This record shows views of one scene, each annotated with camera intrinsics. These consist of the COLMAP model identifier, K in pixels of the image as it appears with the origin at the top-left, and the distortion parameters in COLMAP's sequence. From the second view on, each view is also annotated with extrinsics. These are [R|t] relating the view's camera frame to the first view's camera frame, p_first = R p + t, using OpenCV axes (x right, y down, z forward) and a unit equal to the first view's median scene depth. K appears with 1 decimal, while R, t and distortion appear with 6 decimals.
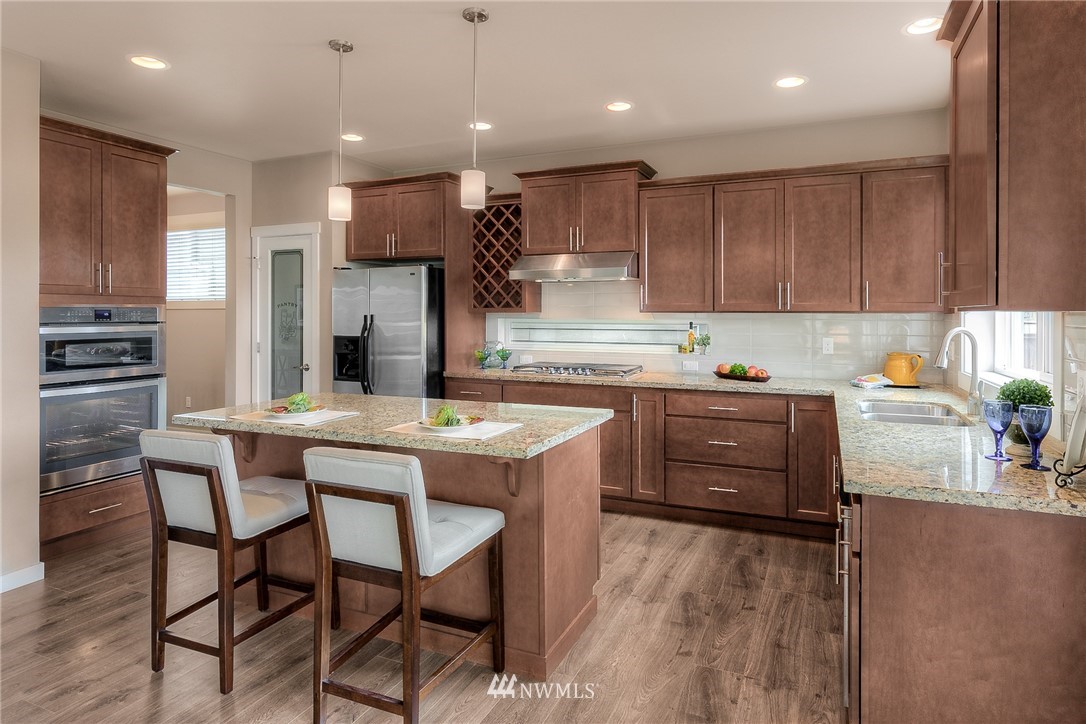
lens RADIAL K [[611.3, 0, 546.6], [0, 611.3, 317.8], [0, 0, 1]] dist [0.002224, 0.000296]
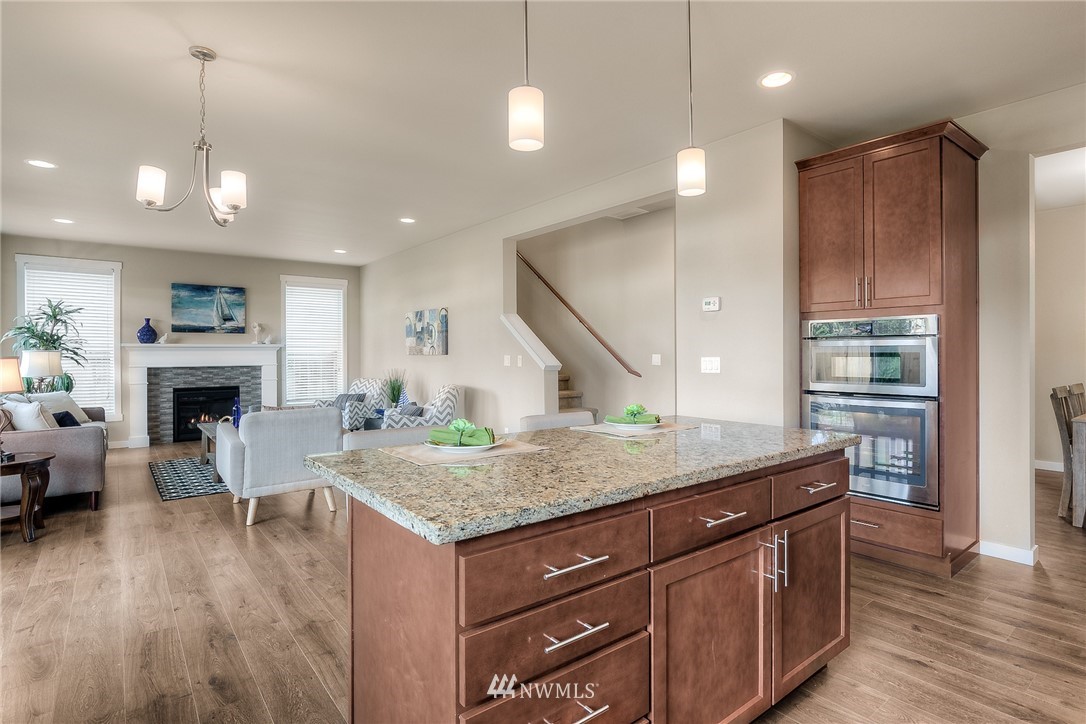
lens RADIAL K [[572.4, 0, 543.0], [0, 572.4, 362.0], [0, 0, 1]] dist [-0.003876, -0.000261]
pose [[-0.479289, 0.010965, -0.877589, 0.287845], [-0.005816, 0.999860, 0.015669, 0.031700], [0.877638, 0.012614, -0.479158, 0.839731]]
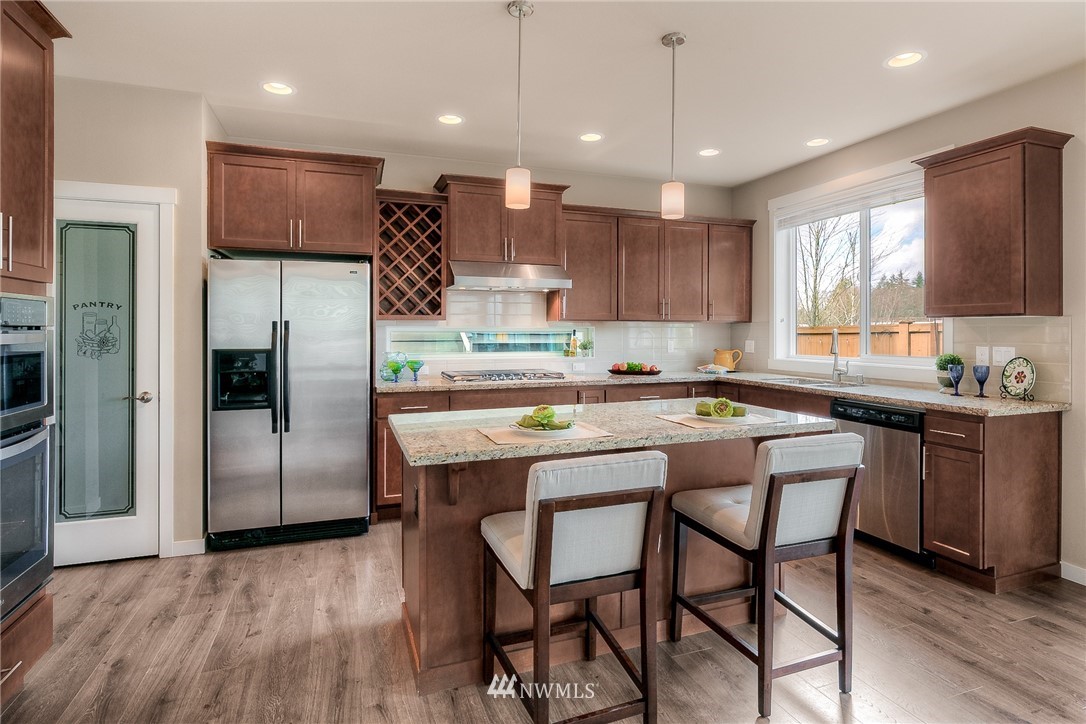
lens RADIAL K [[569.5, 0, 543.5], [0, 569.5, 336.5], [0, 0, 1]] dist [-0.002730, -0.000141]
pose [[0.717088, -0.010138, 0.696909, -0.614021], [0.005334, 0.999945, 0.009058, 0.010785], [-0.696962, -0.002778, 0.717103, 0.277892]]
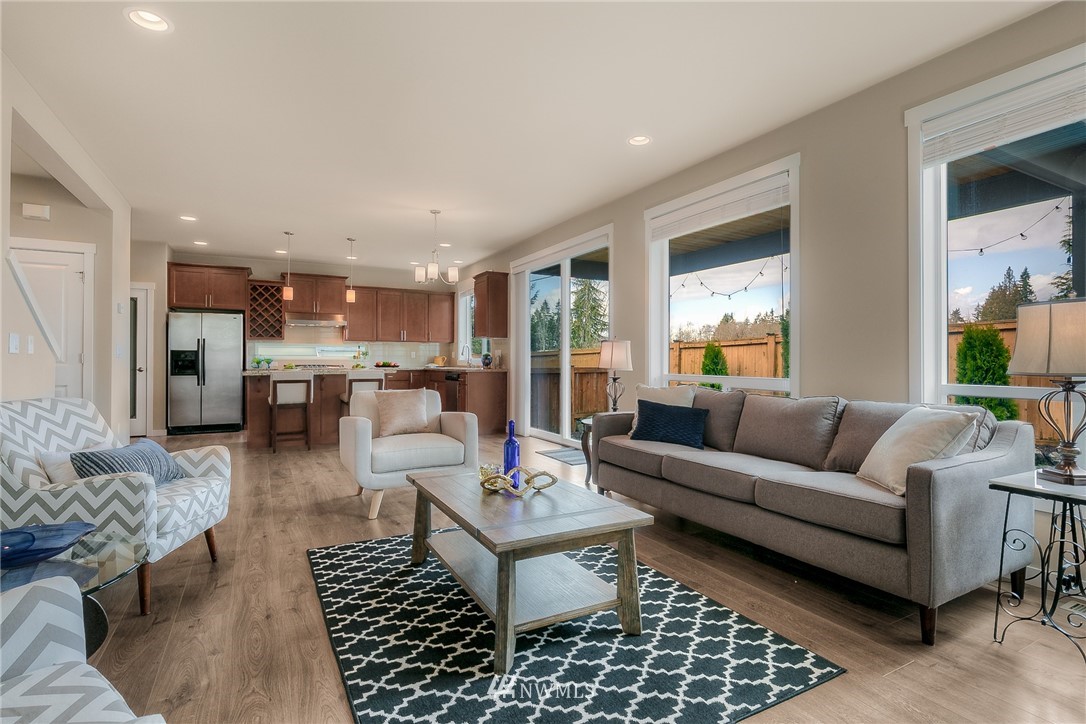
lens RADIAL K [[537.6, 0, 543.0], [0, 537.6, 362.0], [0, 0, 1]] dist [-0.001189, -0.000231]
pose [[0.610073, -0.004878, 0.792330, -1.042970], [0.006628, 0.999977, 0.001054, 0.078034], [-0.792318, 0.004608, 0.610091, -0.877740]]
